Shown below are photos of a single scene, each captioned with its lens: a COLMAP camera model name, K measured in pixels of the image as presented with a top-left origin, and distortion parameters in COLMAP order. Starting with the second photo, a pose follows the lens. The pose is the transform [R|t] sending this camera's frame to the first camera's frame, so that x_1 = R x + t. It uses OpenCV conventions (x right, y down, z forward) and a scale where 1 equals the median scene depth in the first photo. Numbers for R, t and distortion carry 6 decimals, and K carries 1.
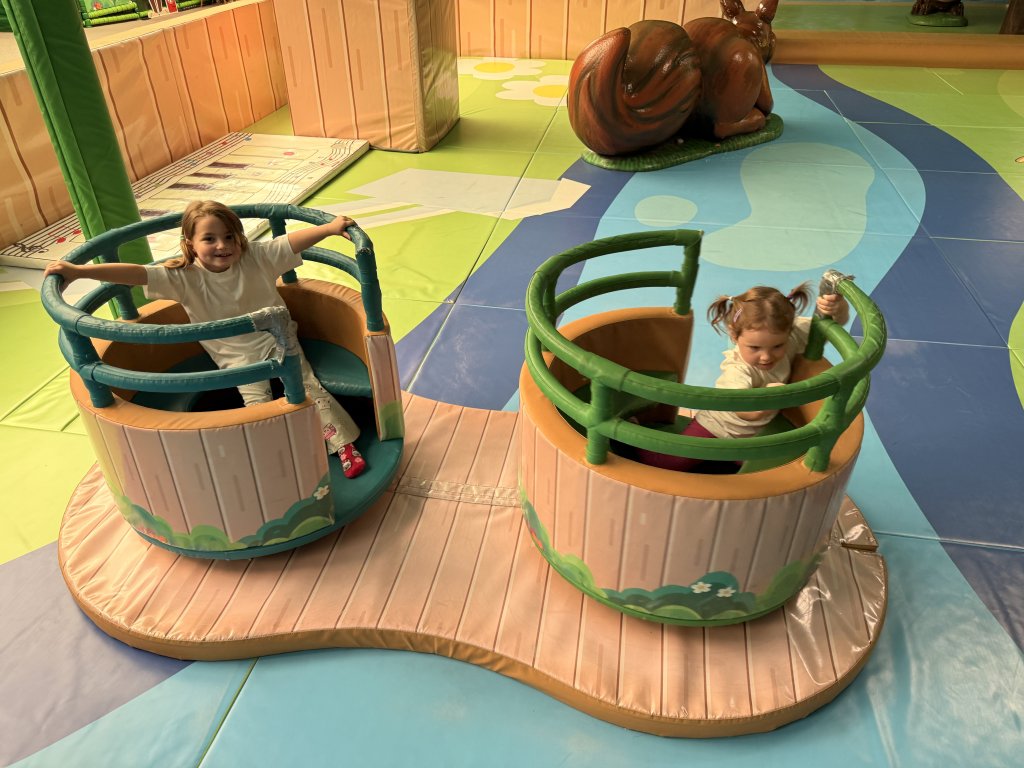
lens RADIAL K [[735.9, 0, 510.5], [0, 735.9, 382.8], [0, 0, 1]] dist [-0.007566, 0.000364]
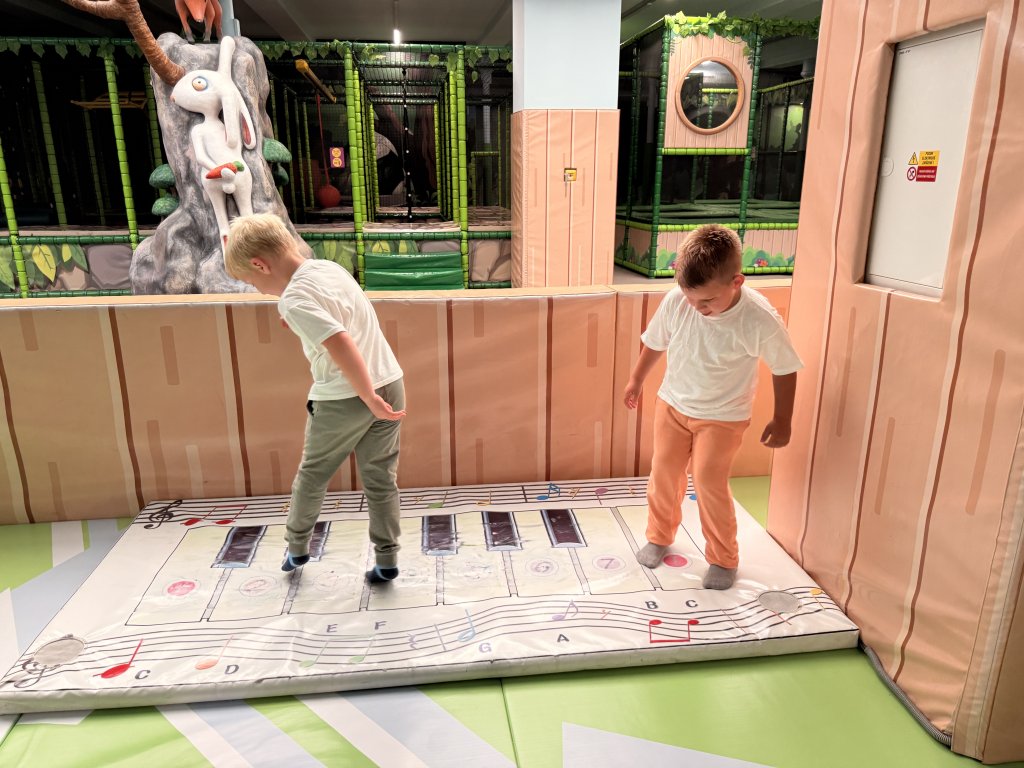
lens RADIAL K [[735.9, 0, 515.0], [0, 735.9, 383.9], [0, 0, 1]] dist [-0.007566, 0.000364]
pose [[0.304387, 0.269824, -0.913533, 0.071088], [-0.519370, 0.850956, 0.078288, -0.394884], [0.798500, 0.450632, 0.399159, 0.681516]]
